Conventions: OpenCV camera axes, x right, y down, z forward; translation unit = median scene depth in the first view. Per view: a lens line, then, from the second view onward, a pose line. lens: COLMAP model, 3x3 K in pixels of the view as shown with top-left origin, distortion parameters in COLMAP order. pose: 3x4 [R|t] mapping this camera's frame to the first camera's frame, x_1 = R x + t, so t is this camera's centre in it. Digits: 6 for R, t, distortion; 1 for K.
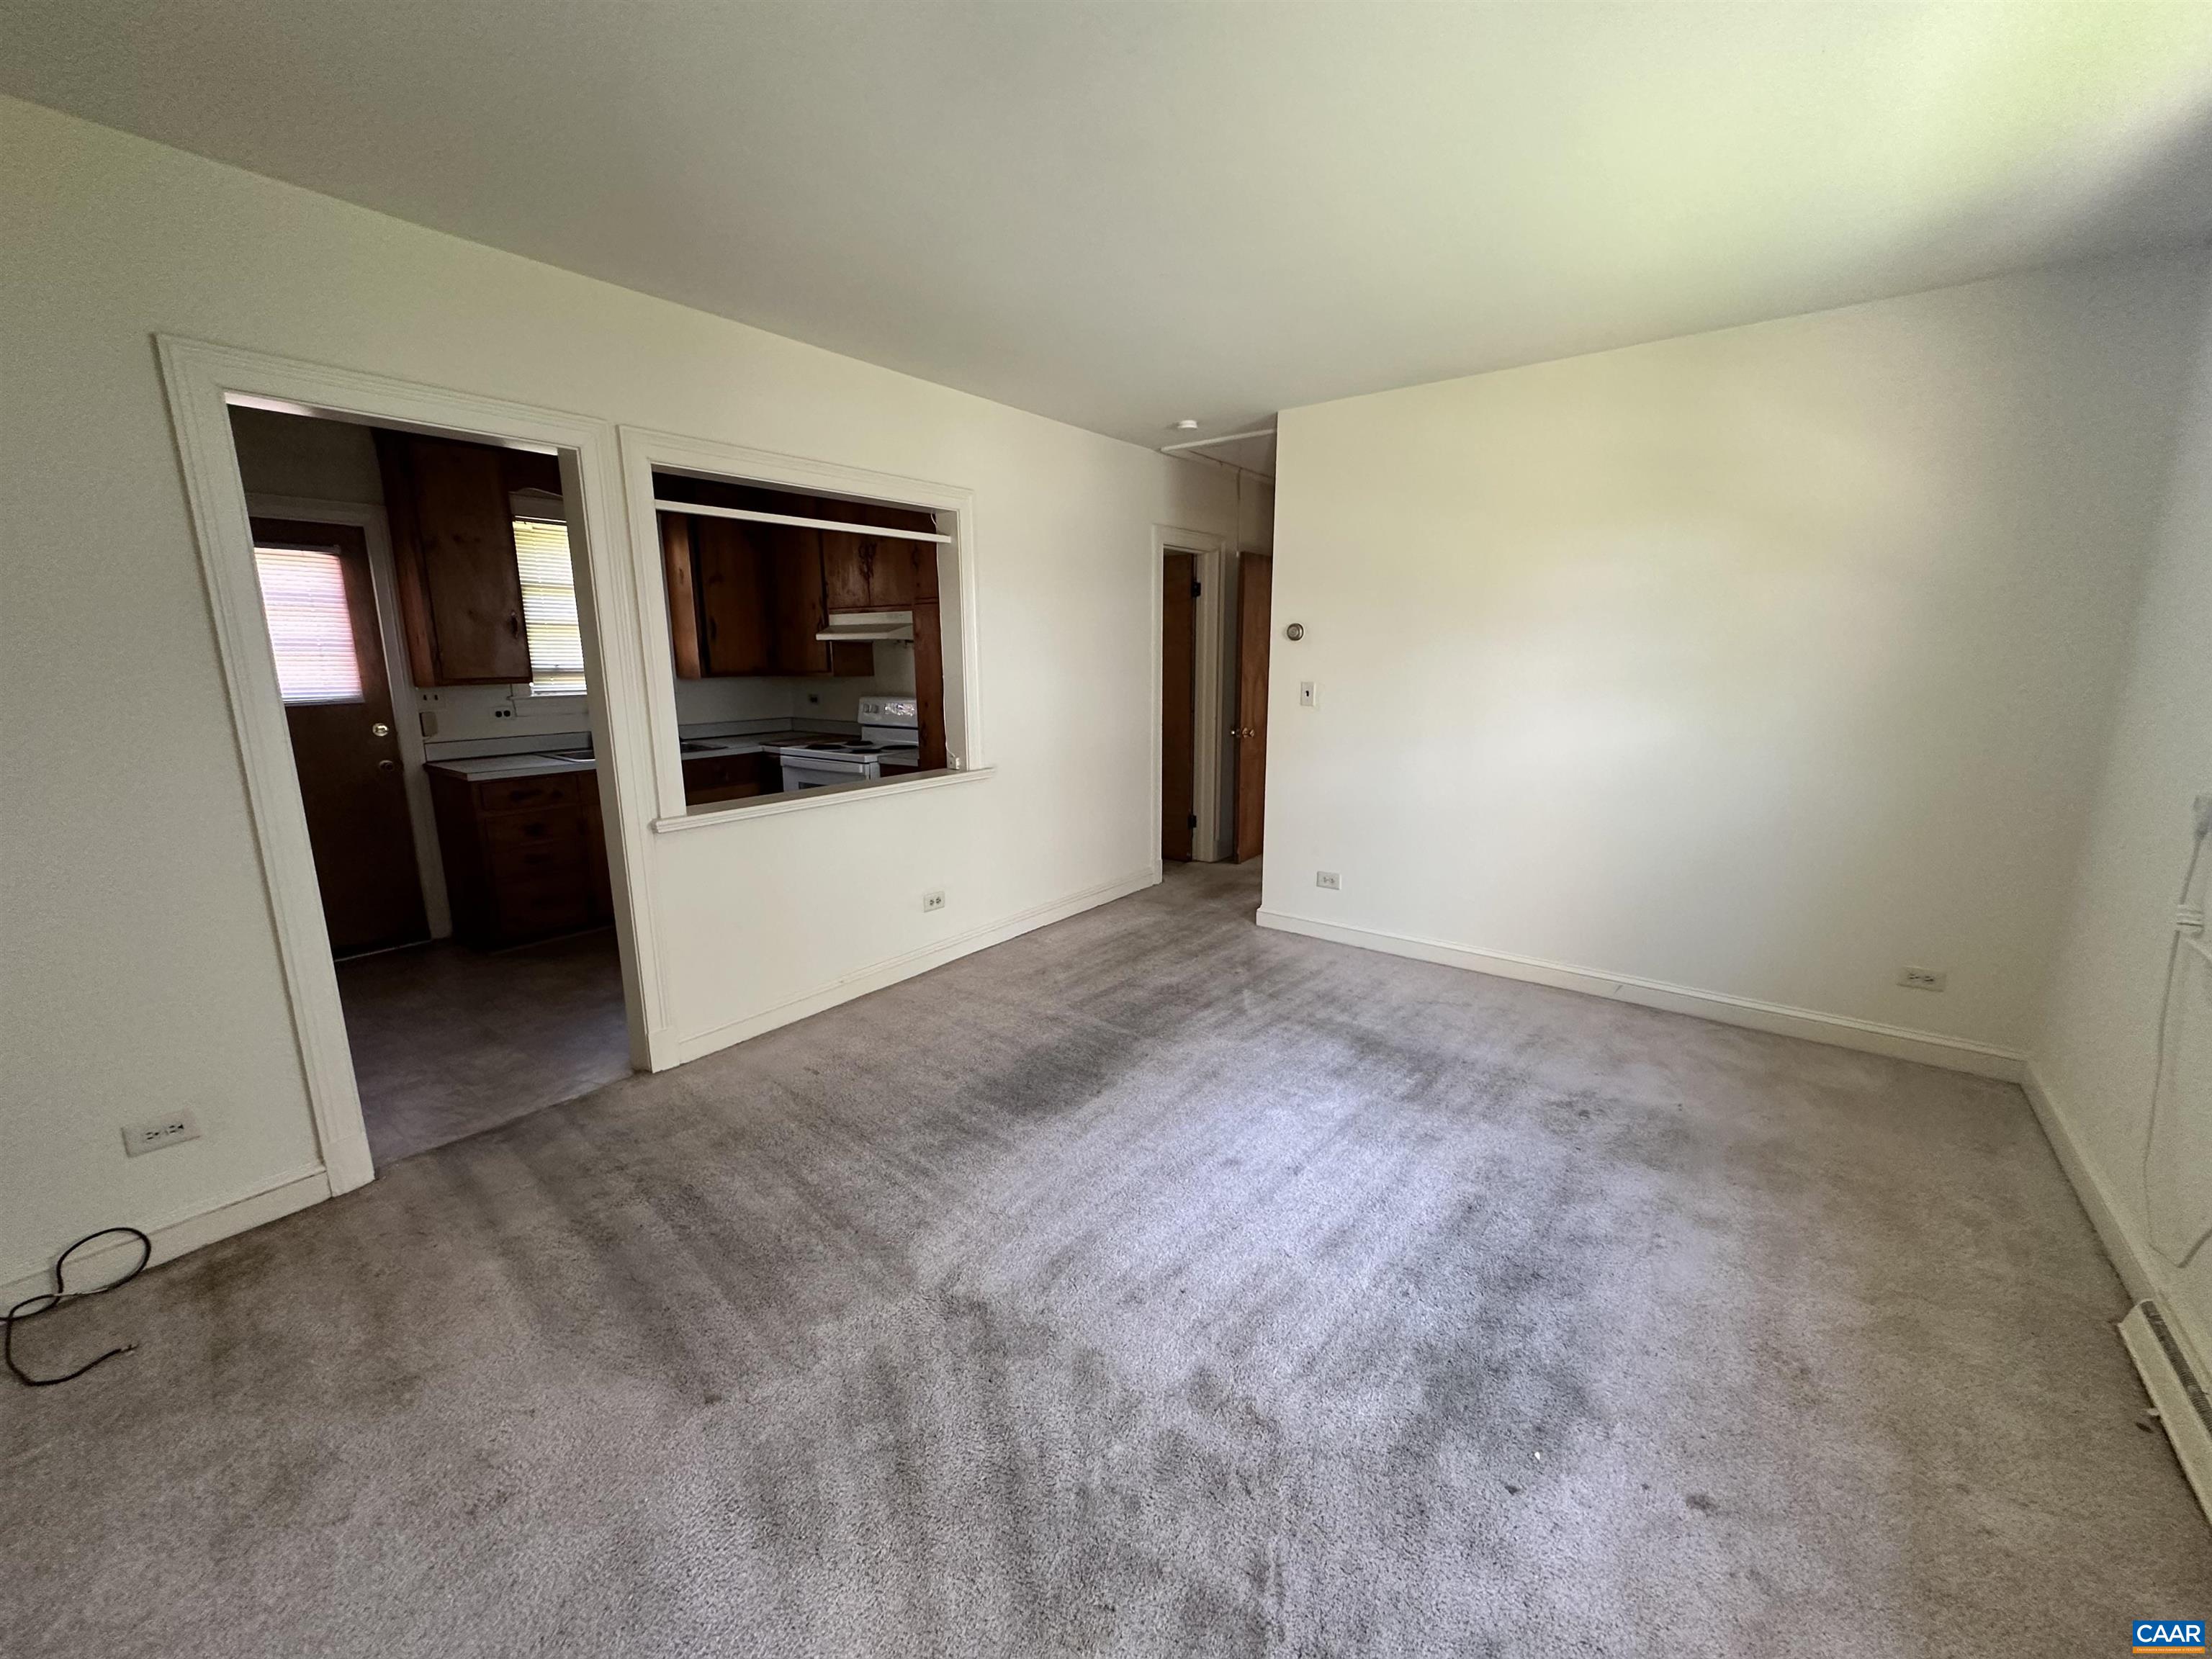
lens RADIAL K [[881.9, 0, 1119.4], [0, 881.9, 832.6], [0, 0, 1]] dist [-0.009668, -0.000256]
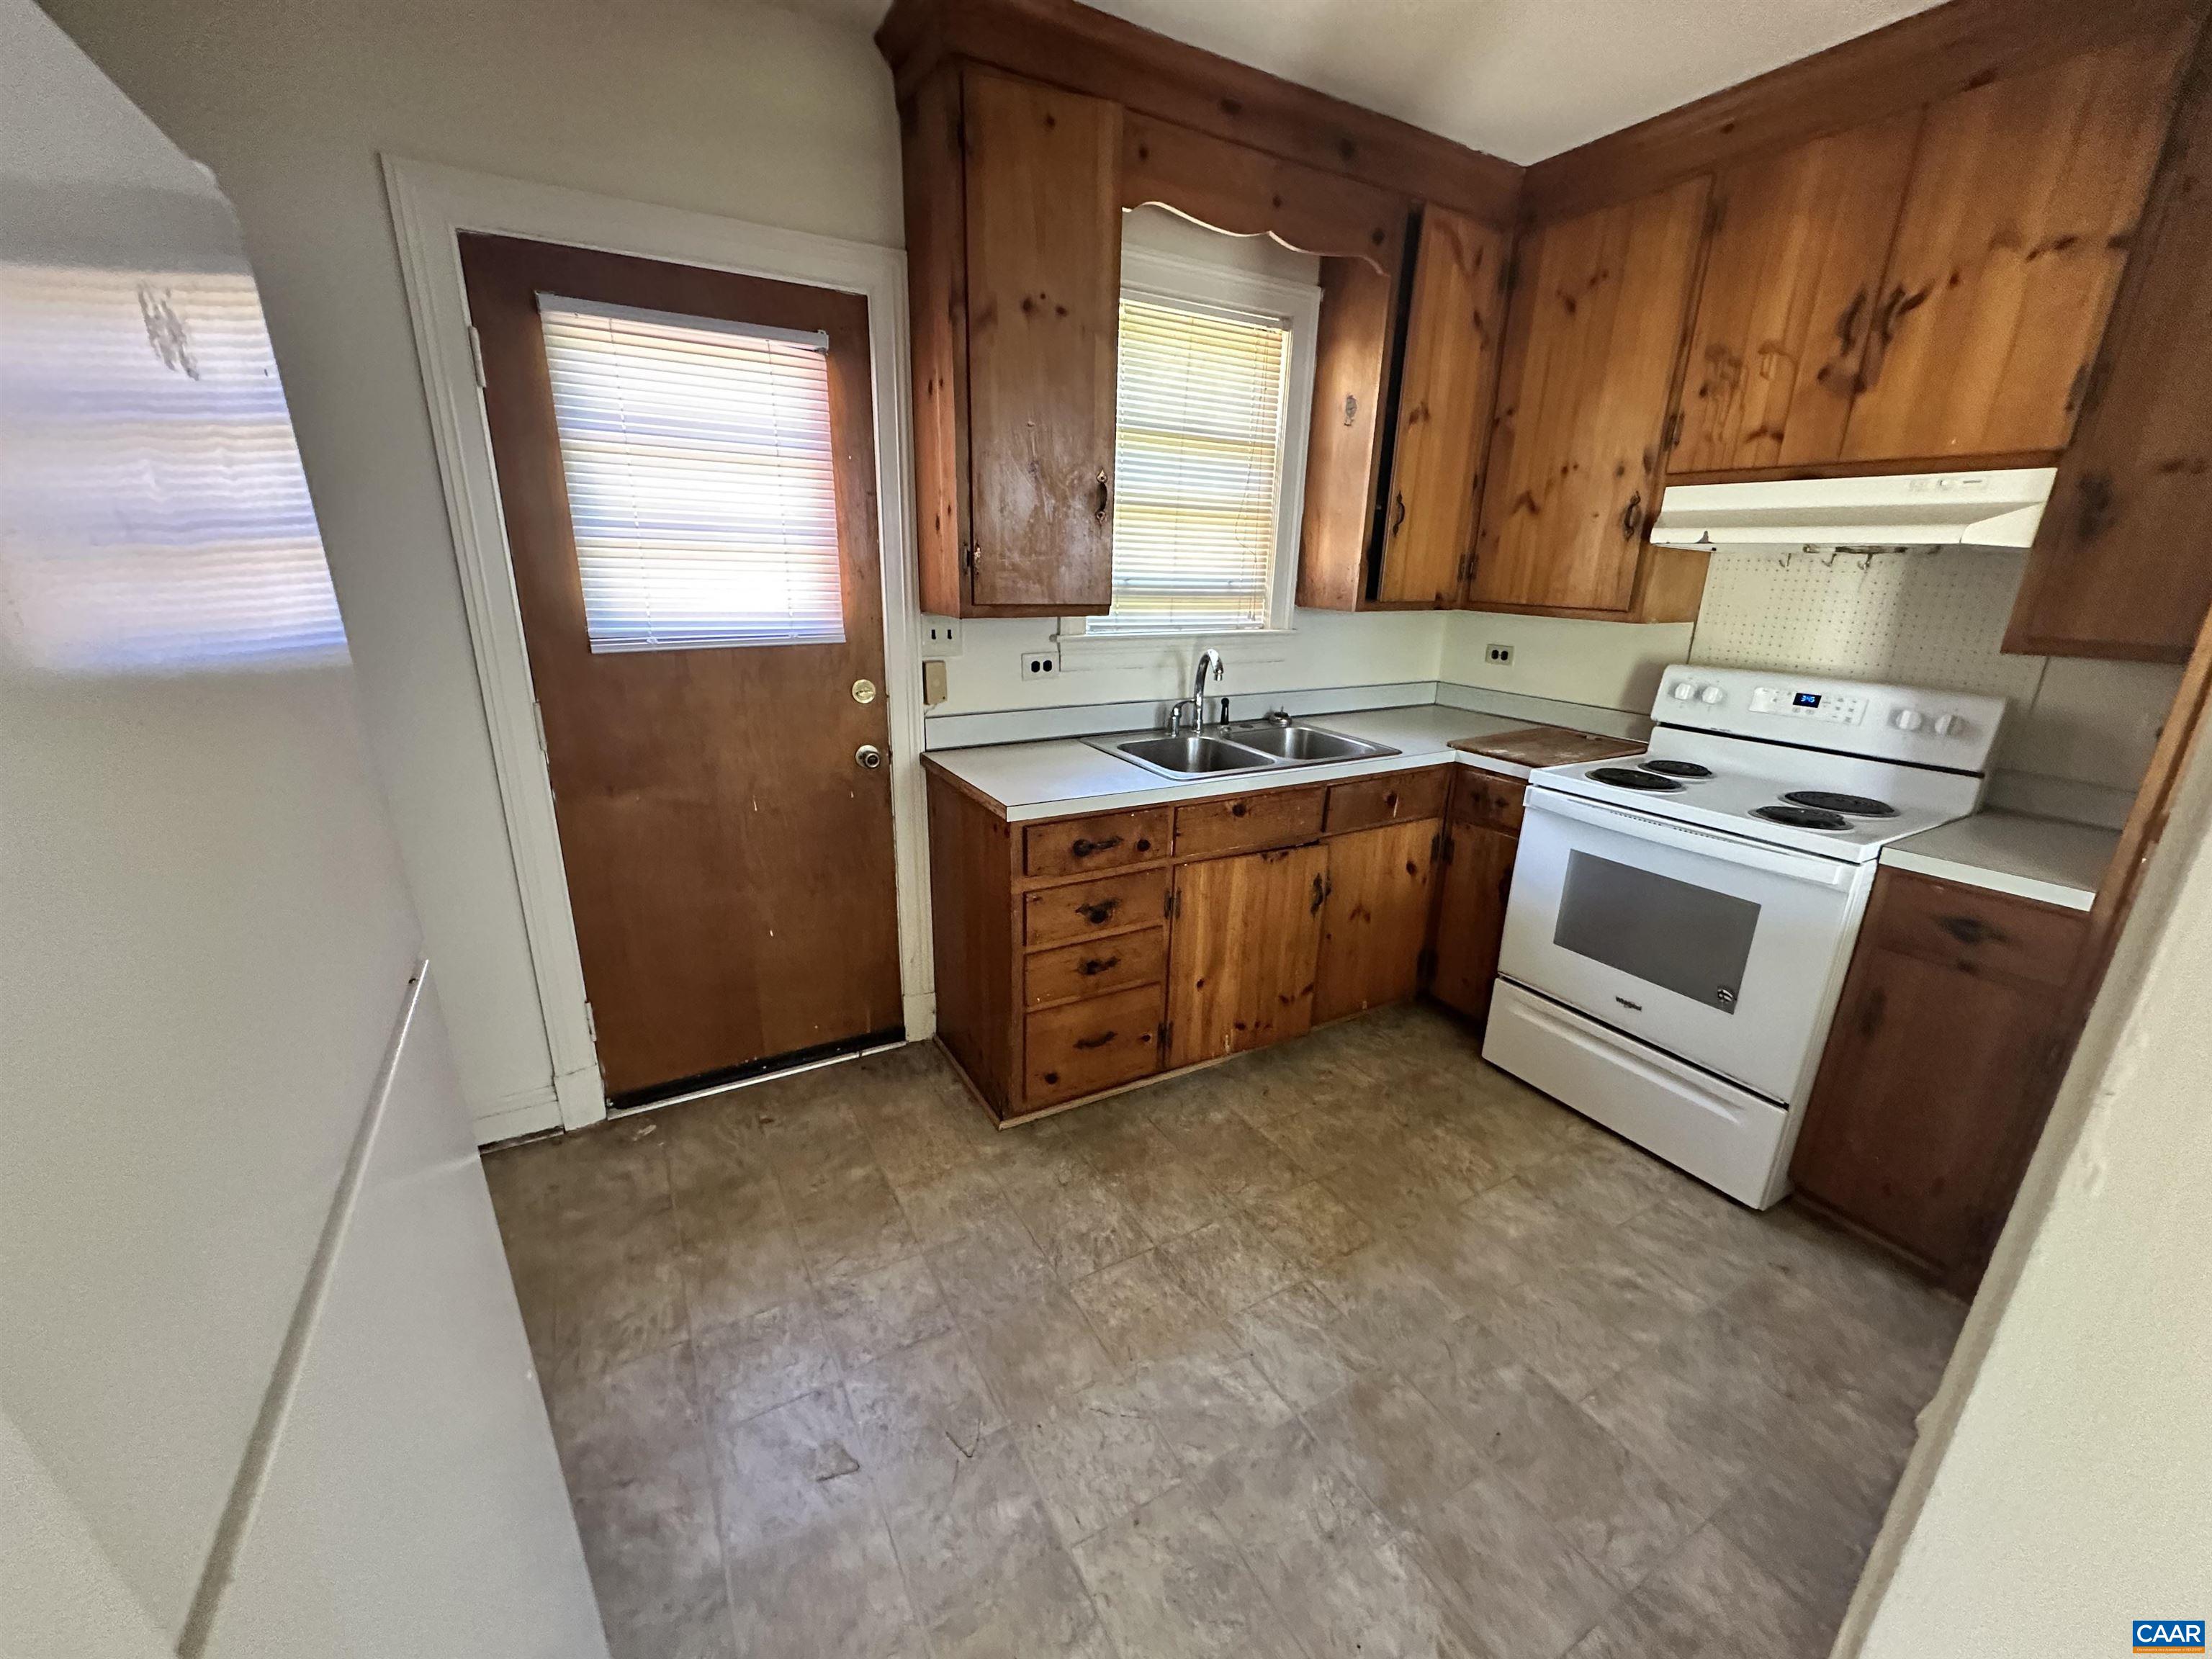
lens RADIAL K [[881.9, 0, 1099.5], [0, 881.9, 835.1], [0, 0, 1]] dist [-0.009668, -0.000256]
pose [[0.912911, 0.141481, -0.382854, -0.463386], [-0.103372, 0.987564, 0.118458, -0.105257], [0.394852, -0.068565, 0.916183, 0.520876]]
